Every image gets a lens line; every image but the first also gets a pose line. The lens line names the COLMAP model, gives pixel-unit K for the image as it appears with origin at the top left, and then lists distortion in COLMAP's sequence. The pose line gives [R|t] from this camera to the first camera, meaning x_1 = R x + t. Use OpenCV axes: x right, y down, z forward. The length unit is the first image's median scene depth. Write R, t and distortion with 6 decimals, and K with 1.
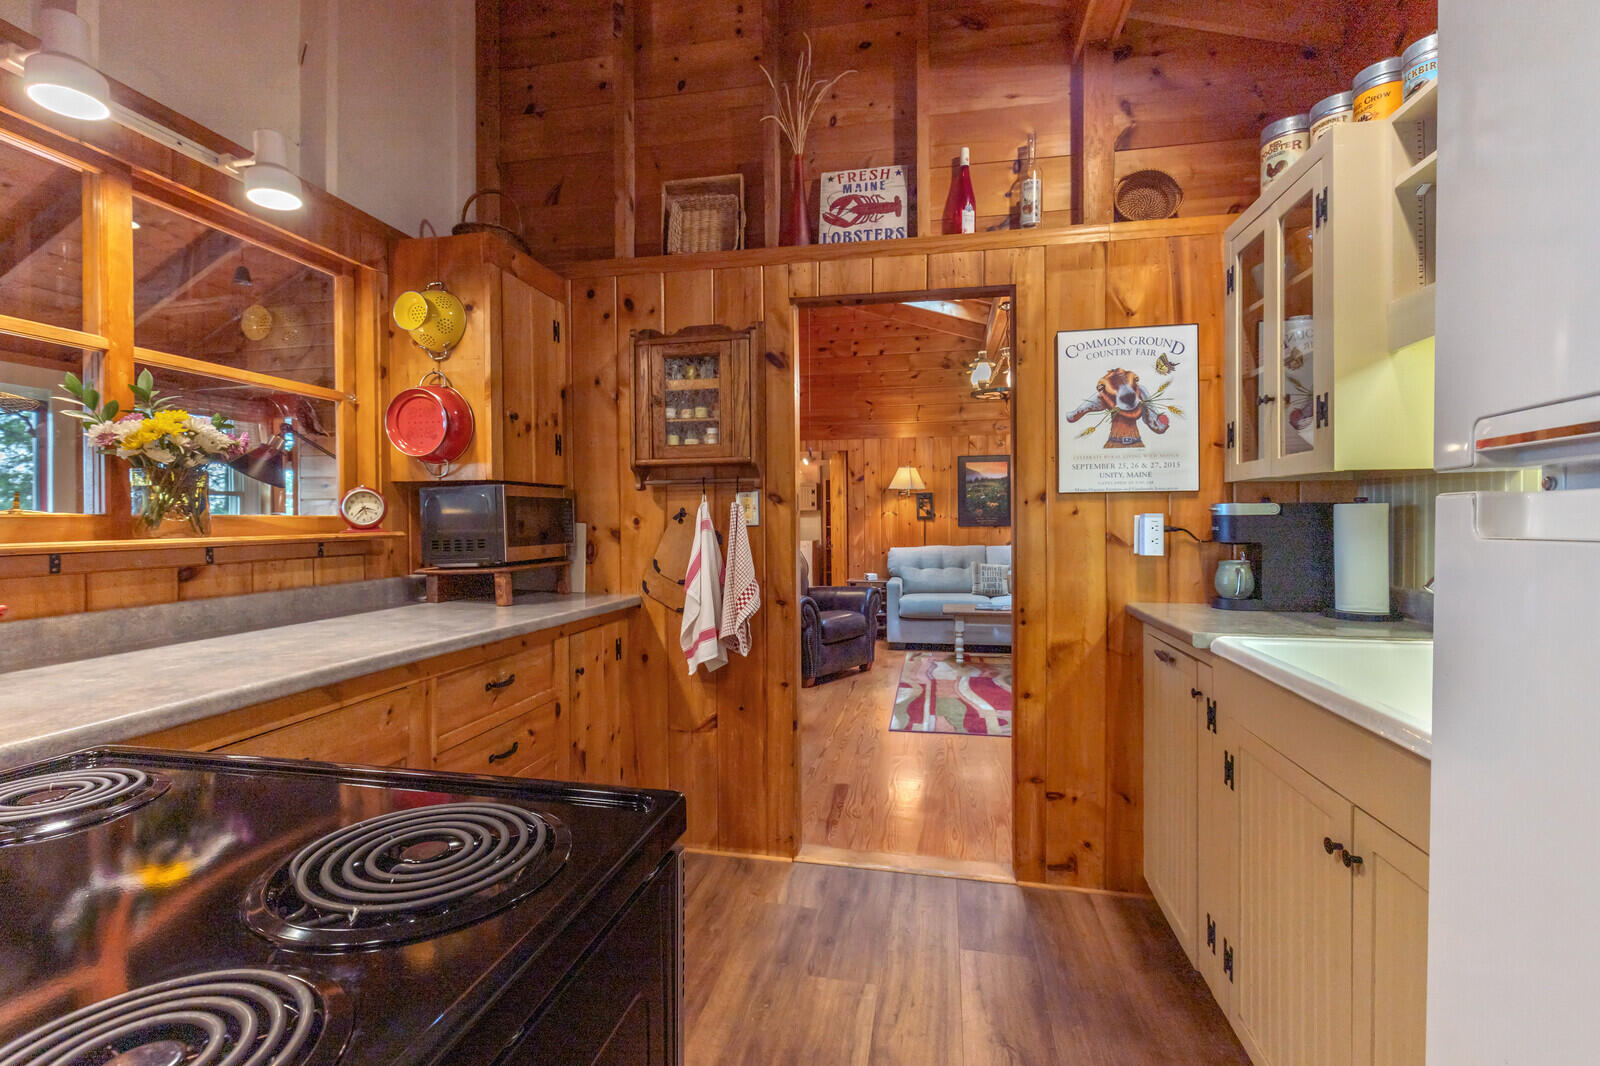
lens RADIAL K [[714.2, 0, 786.1], [0, 714.2, 520.9], [0, 0, 1]] dist [-0.000130, -0.000105]
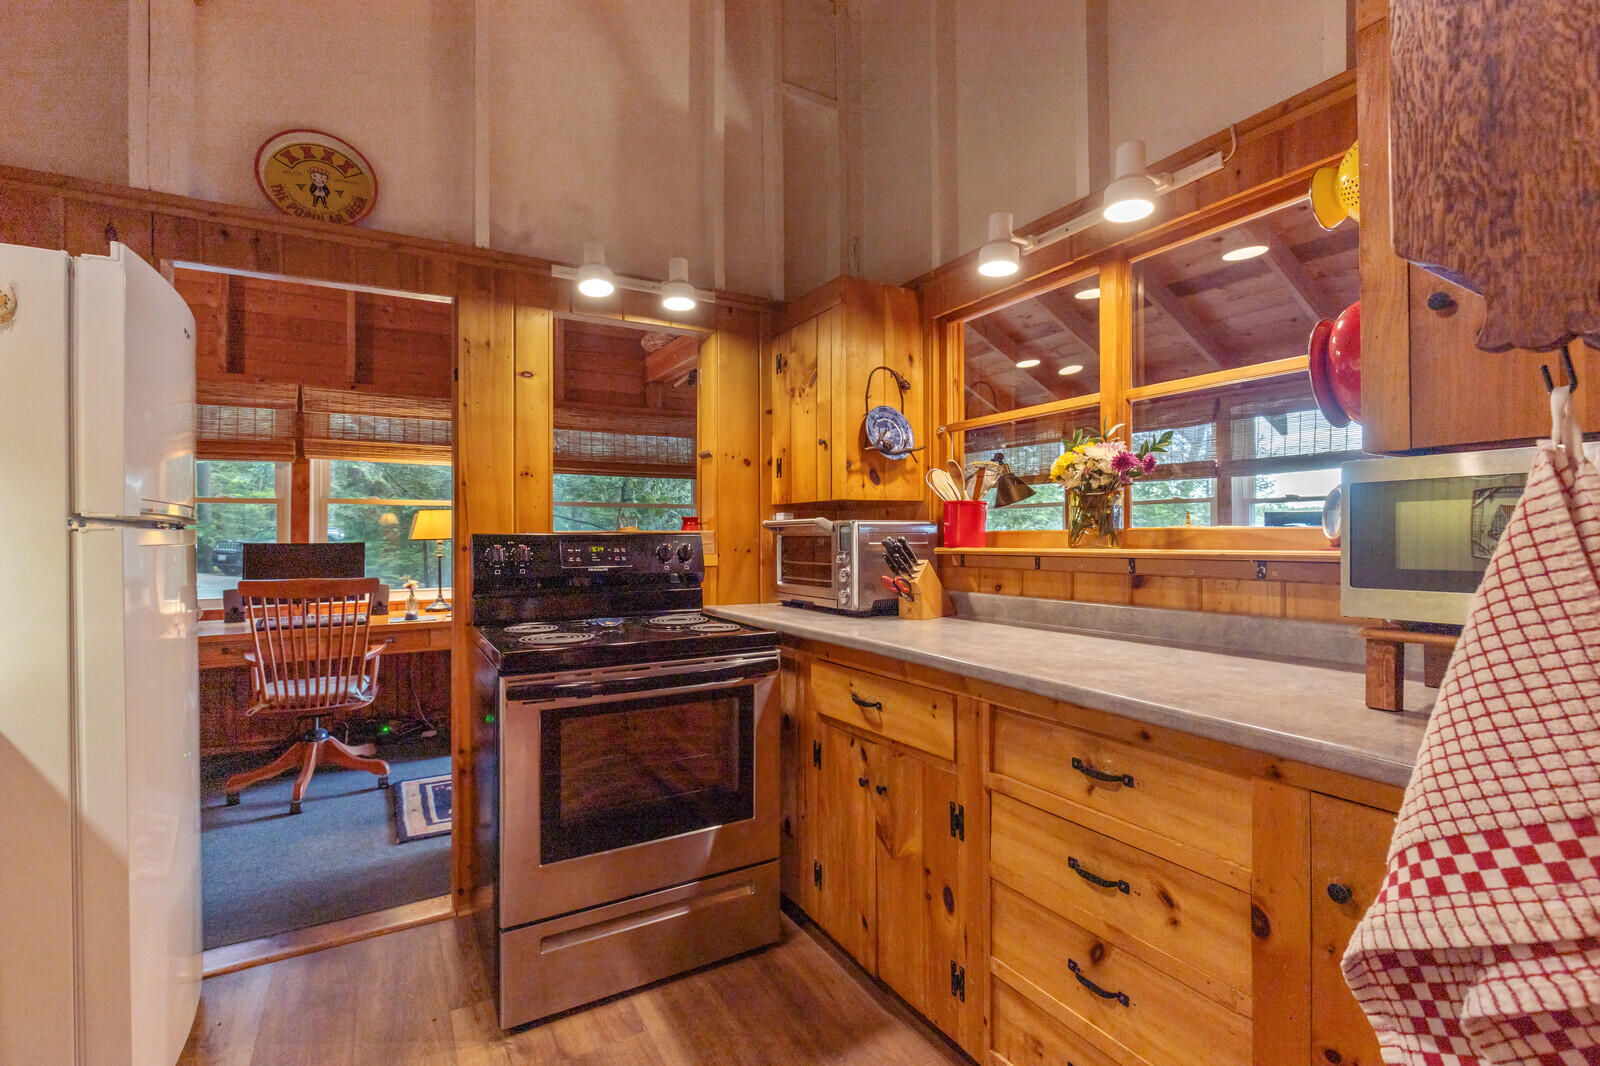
lens RADIAL K [[722.2, 0, 766.6], [0, 722.2, 521.7], [0, 0, 1]] dist [0.000765, 0.000075]
pose [[-0.765816, -0.006234, -0.643030, 0.245764], [0.005787, 0.999846, -0.016586, -0.003032], [0.643034, -0.016423, -0.765661, 1.118966]]
